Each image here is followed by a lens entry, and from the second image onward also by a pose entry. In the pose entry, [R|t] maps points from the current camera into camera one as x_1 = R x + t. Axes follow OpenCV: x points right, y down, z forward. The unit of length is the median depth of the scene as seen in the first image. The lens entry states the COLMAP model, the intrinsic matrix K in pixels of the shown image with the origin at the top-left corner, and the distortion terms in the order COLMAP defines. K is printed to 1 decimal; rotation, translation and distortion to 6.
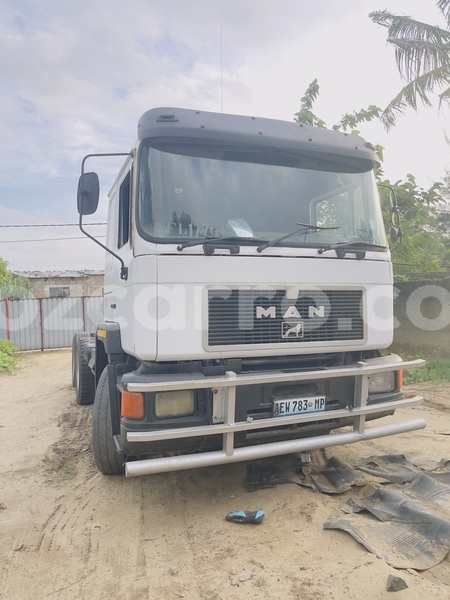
lens RADIAL K [[451.6, 0, 225.0], [0, 451.6, 300.0], [0, 0, 1]] dist [0.063237, -0.089132]
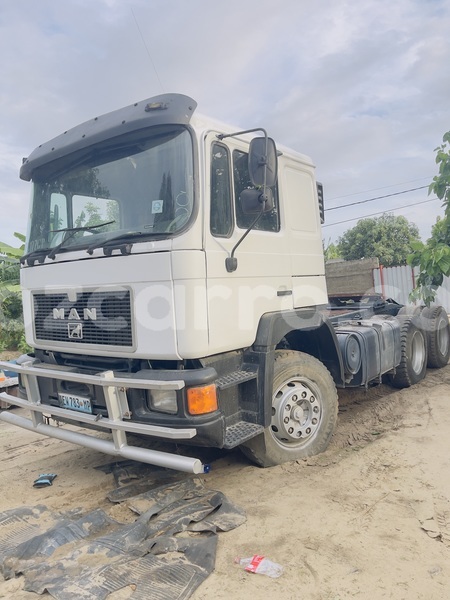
lens RADIAL K [[451.6, 0, 225.0], [0, 451.6, 300.0], [0, 0, 1]] dist [0.063237, -0.089132]
pose [[0.494486, 0.022735, -0.868888, 1.245766], [0.060275, 0.996354, 0.060373, -0.048348], [0.867093, -0.082226, 0.491313, 0.795633]]
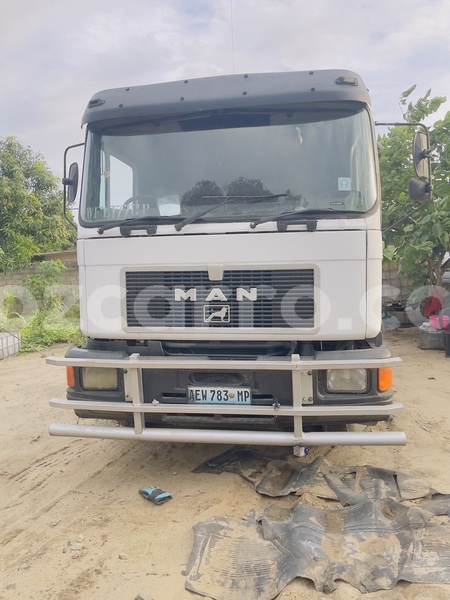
lens RADIAL K [[451.6, 0, 225.0], [0, 451.6, 300.0], [0, 0, 1]] dist [0.063237, -0.089132]
pose [[0.858076, 0.033774, -0.512410, 0.638938], [0.015103, 0.995743, 0.090923, -0.045811], [0.513300, -0.085758, 0.853914, 0.228444]]
